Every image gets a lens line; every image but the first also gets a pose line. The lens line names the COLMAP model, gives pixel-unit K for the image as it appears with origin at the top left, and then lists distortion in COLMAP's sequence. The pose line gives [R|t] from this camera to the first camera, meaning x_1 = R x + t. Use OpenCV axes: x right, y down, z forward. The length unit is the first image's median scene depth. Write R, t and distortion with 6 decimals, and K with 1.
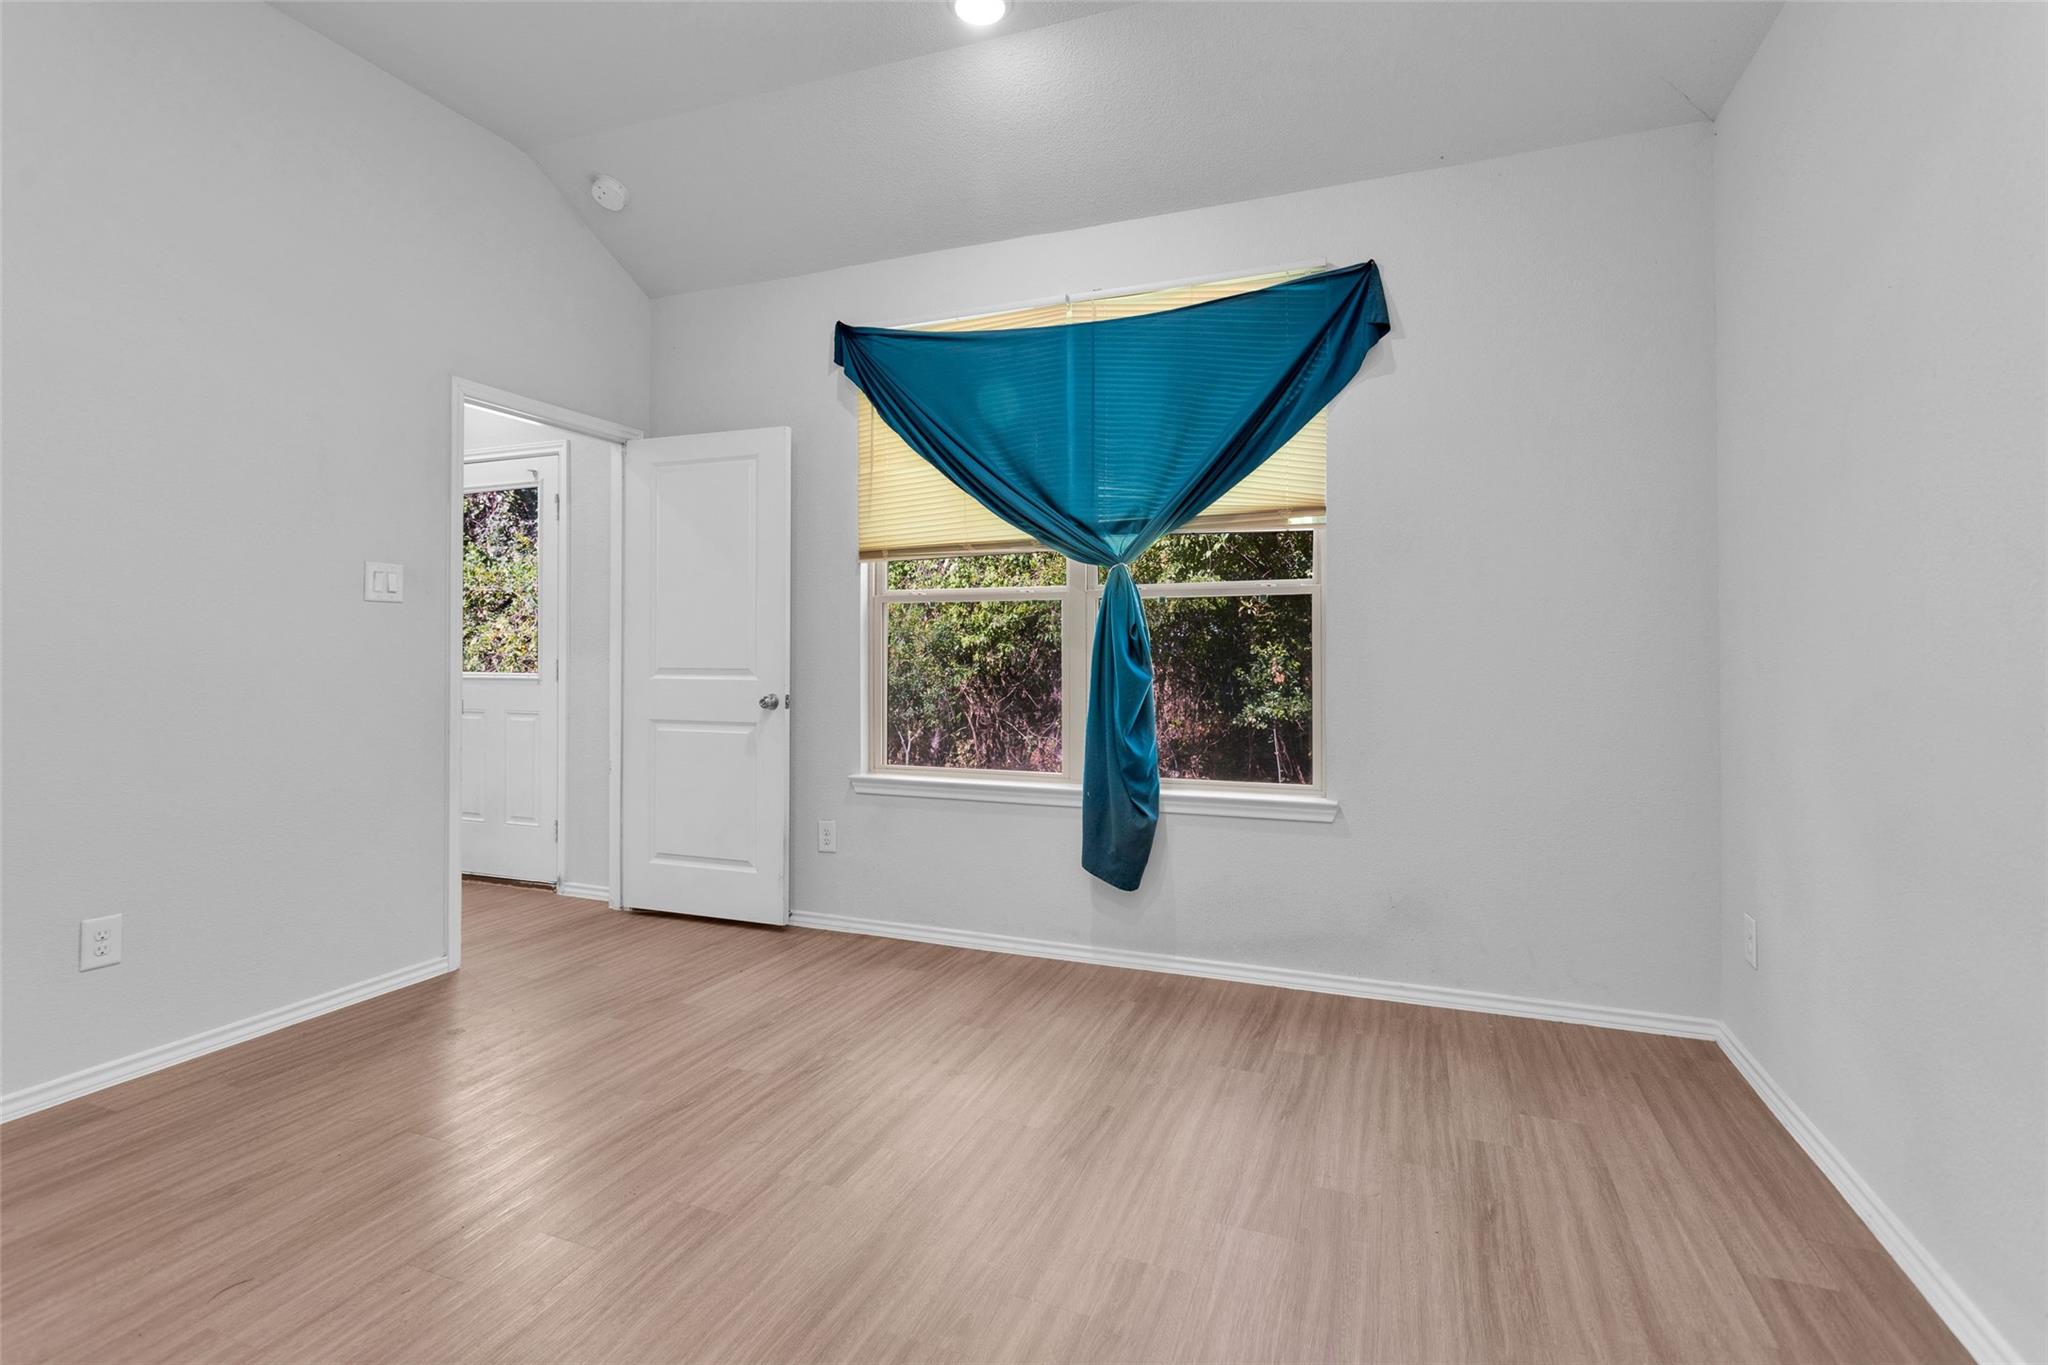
lens RADIAL K [[956.3, 0, 1012.1], [0, 956.3, 651.7], [0, 0, 1]] dist [-0.000417, -0.000100]
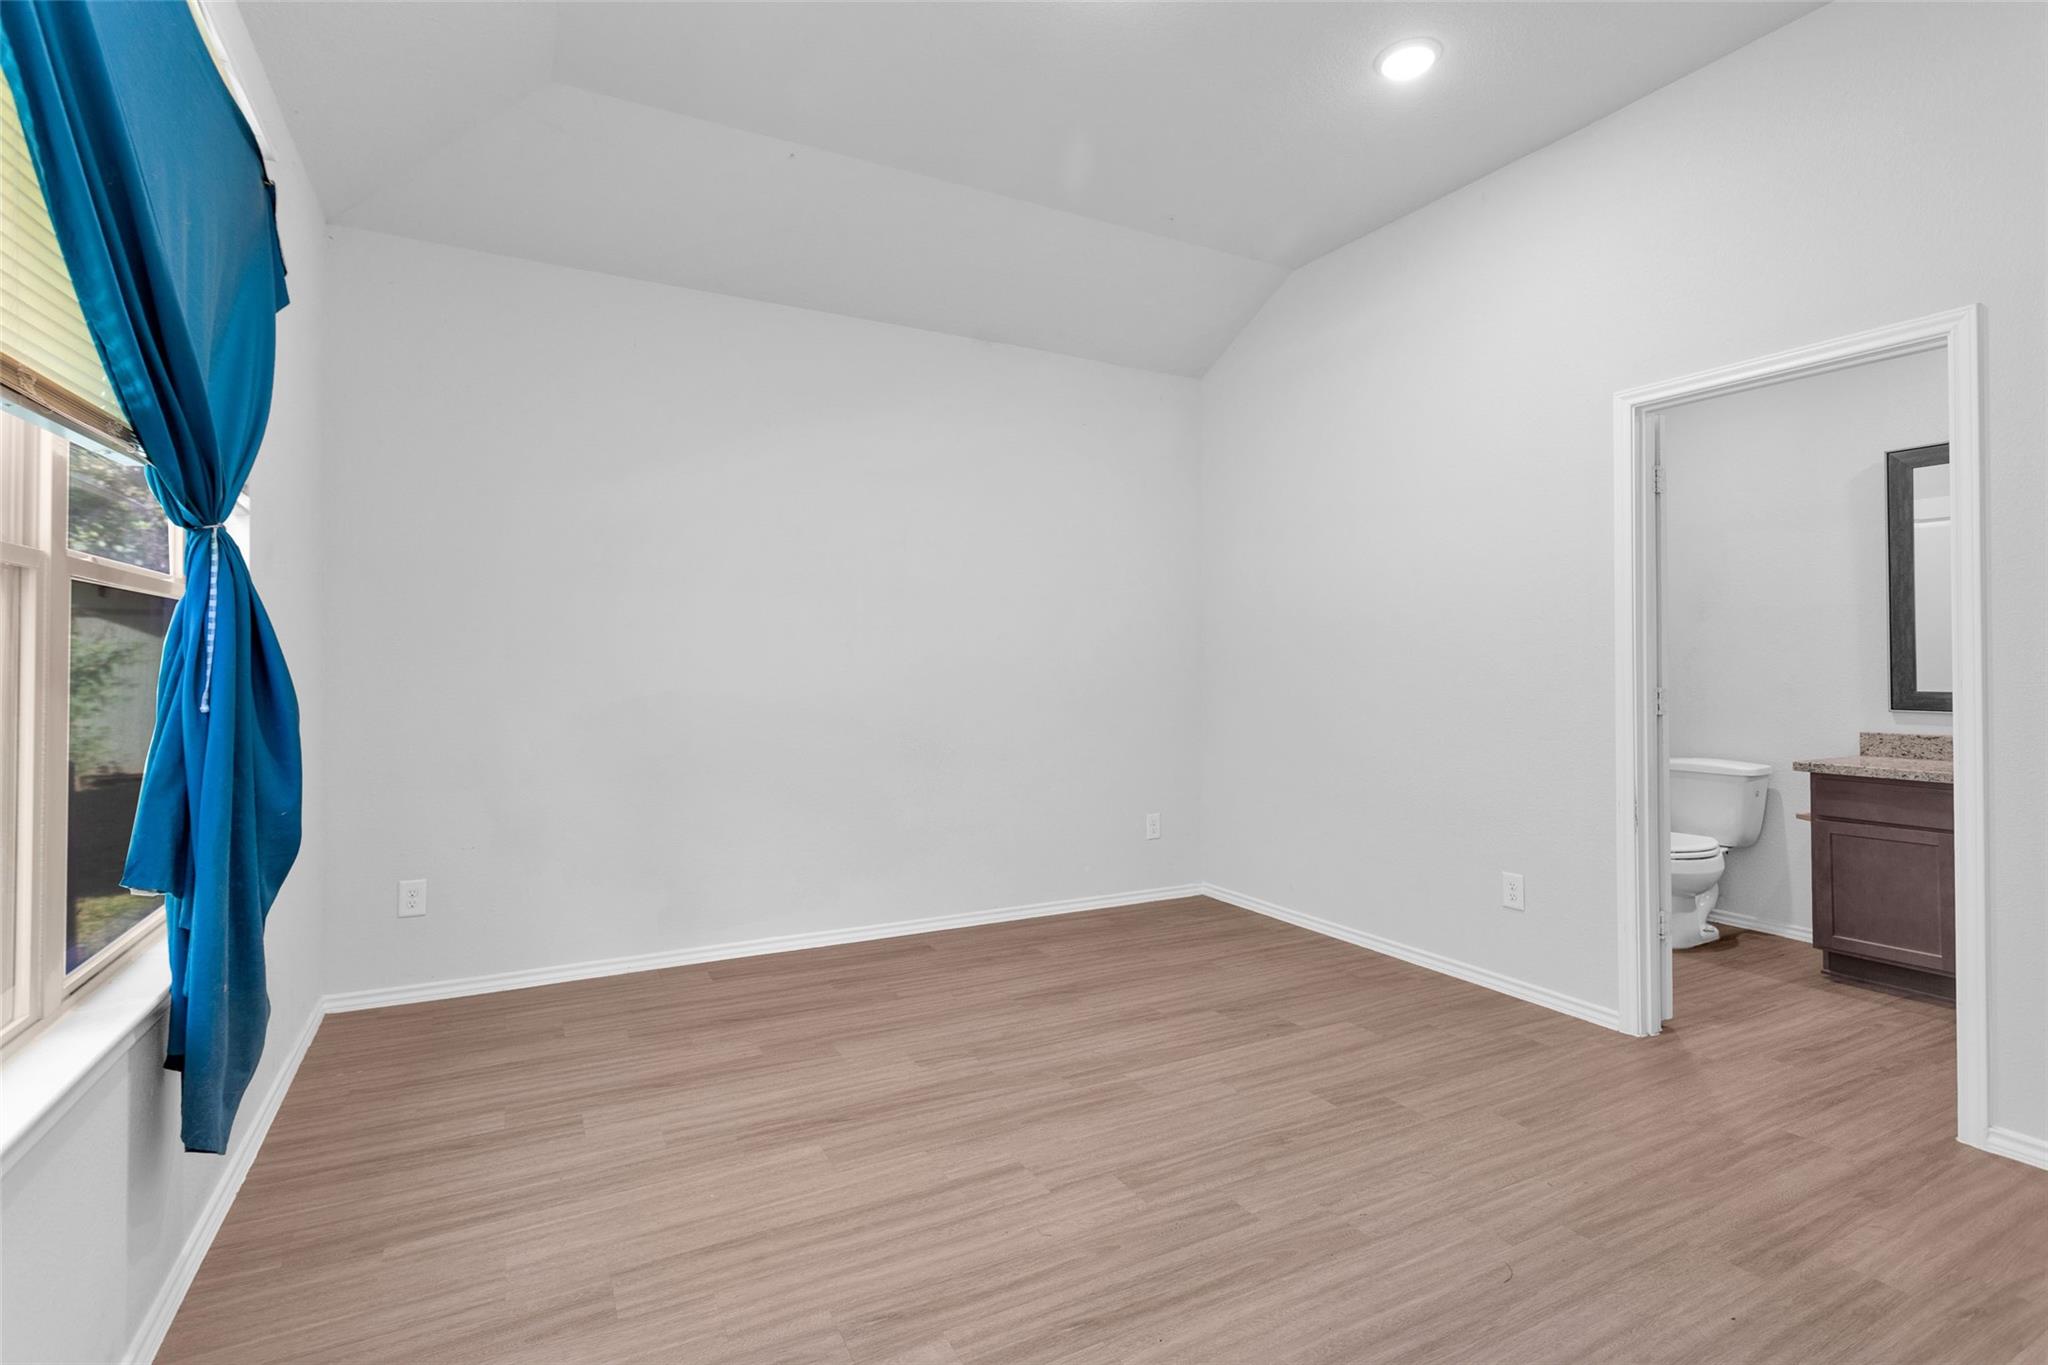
lens RADIAL K [[956.3, 0, 1012.1], [0, 956.3, 651.7], [0, 0, 1]] dist [-0.000417, -0.000100]
pose [[-0.761452, 0.004030, 0.648208, -0.735966], [-0.005825, 0.999898, -0.013060, -0.025879], [-0.648195, -0.013720, -0.761351, 1.510746]]
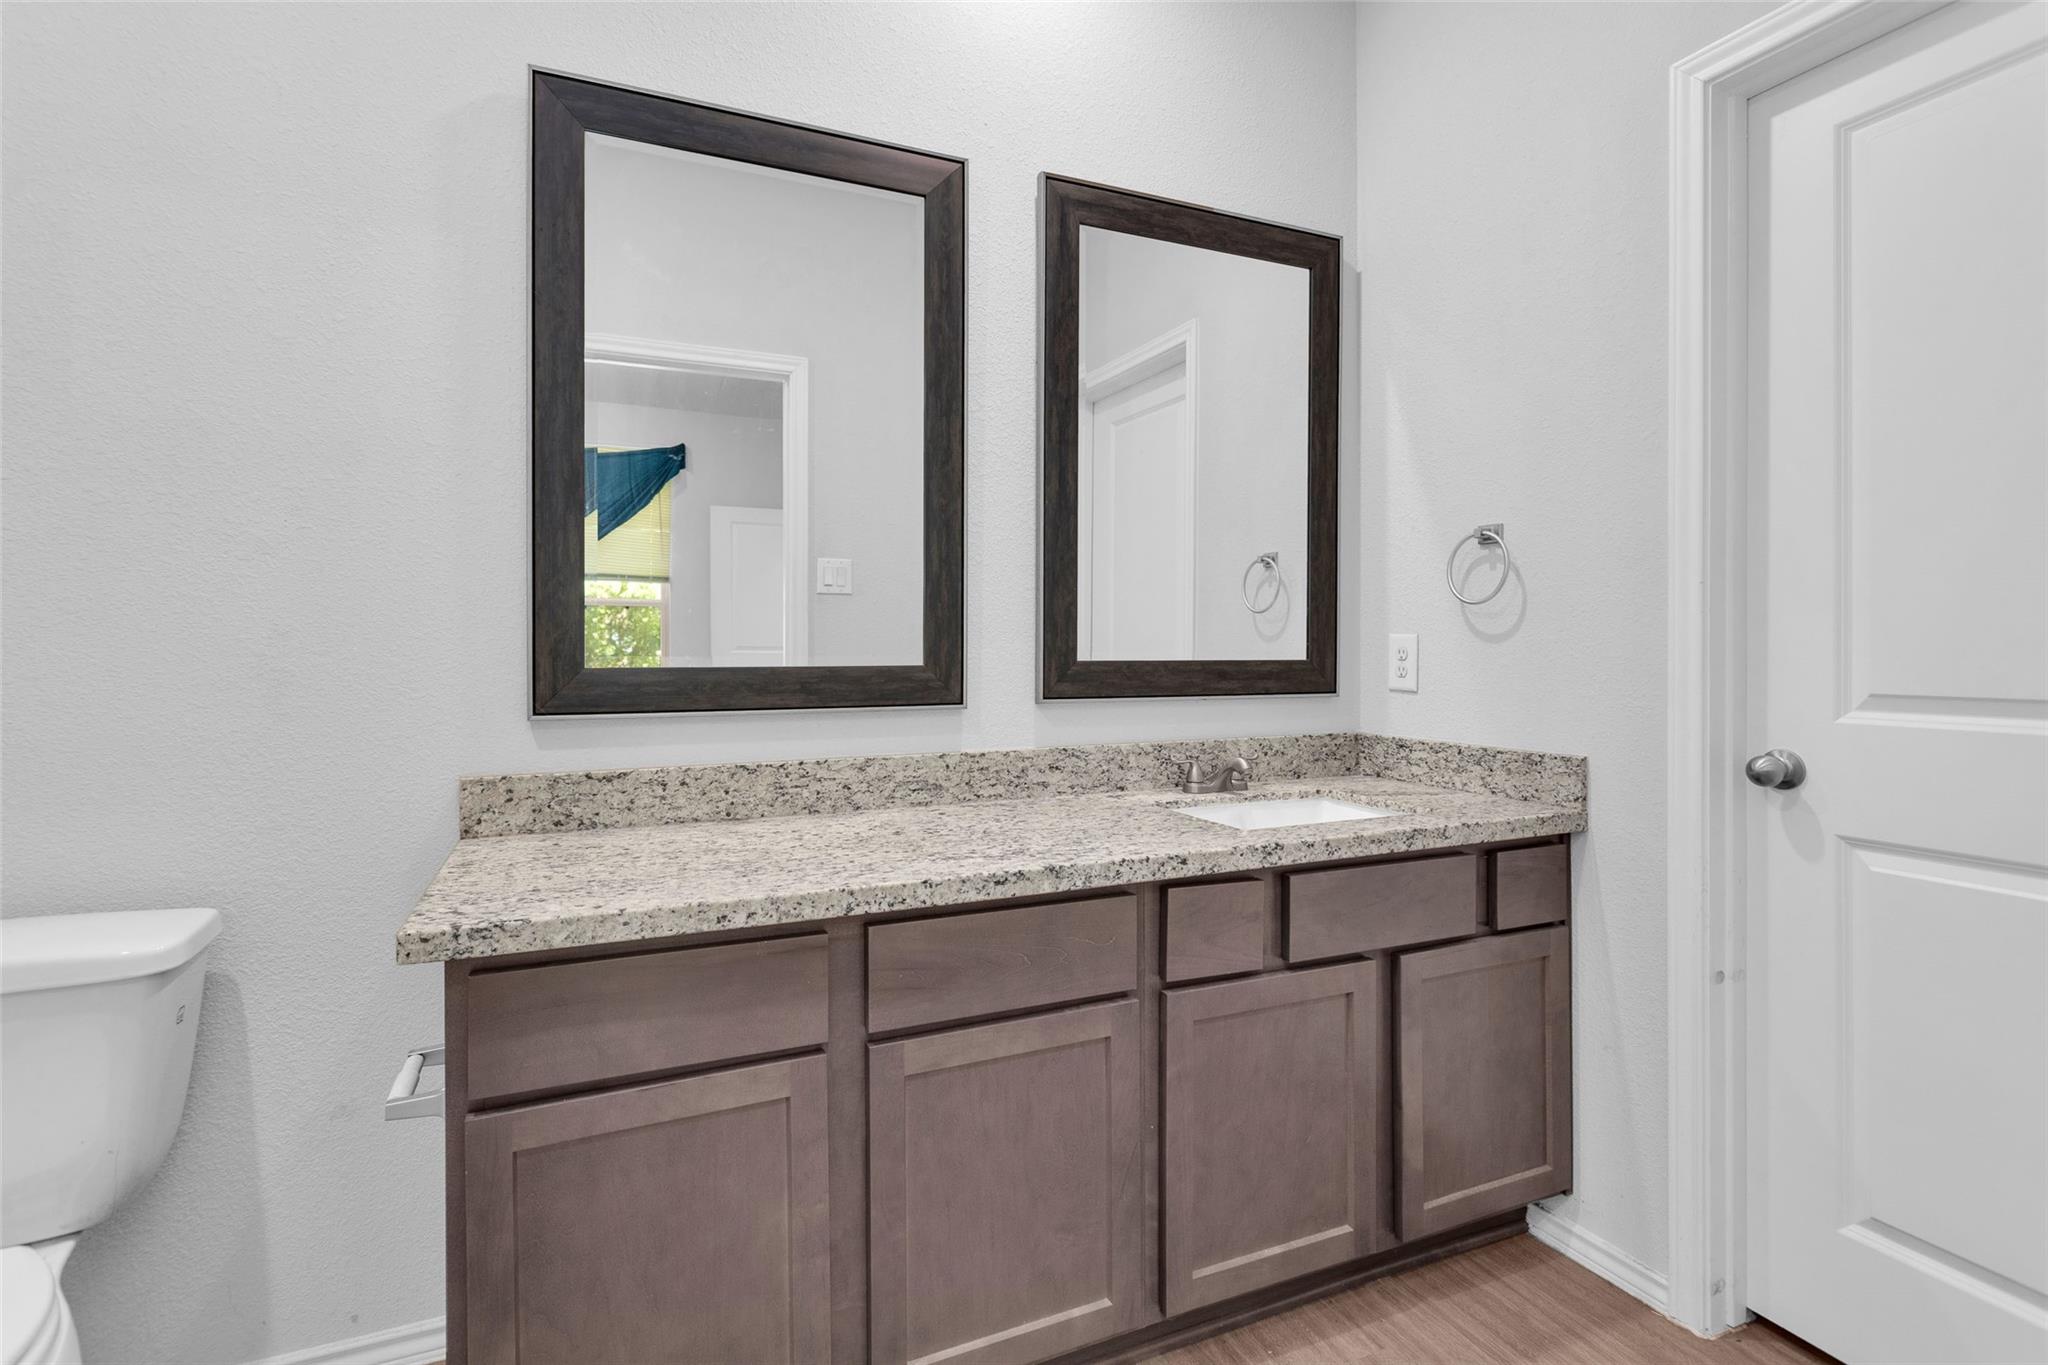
lens RADIAL K [[956.3, 0, 1012.1], [0, 956.3, 651.7], [0, 0, 1]] dist [-0.000417, -0.000100]
pose [[-0.709413, -0.002487, -0.704788, -0.596336], [0.000768, 0.999990, -0.004301, 0.000670], [0.704792, -0.003592, -0.709405, 0.056333]]
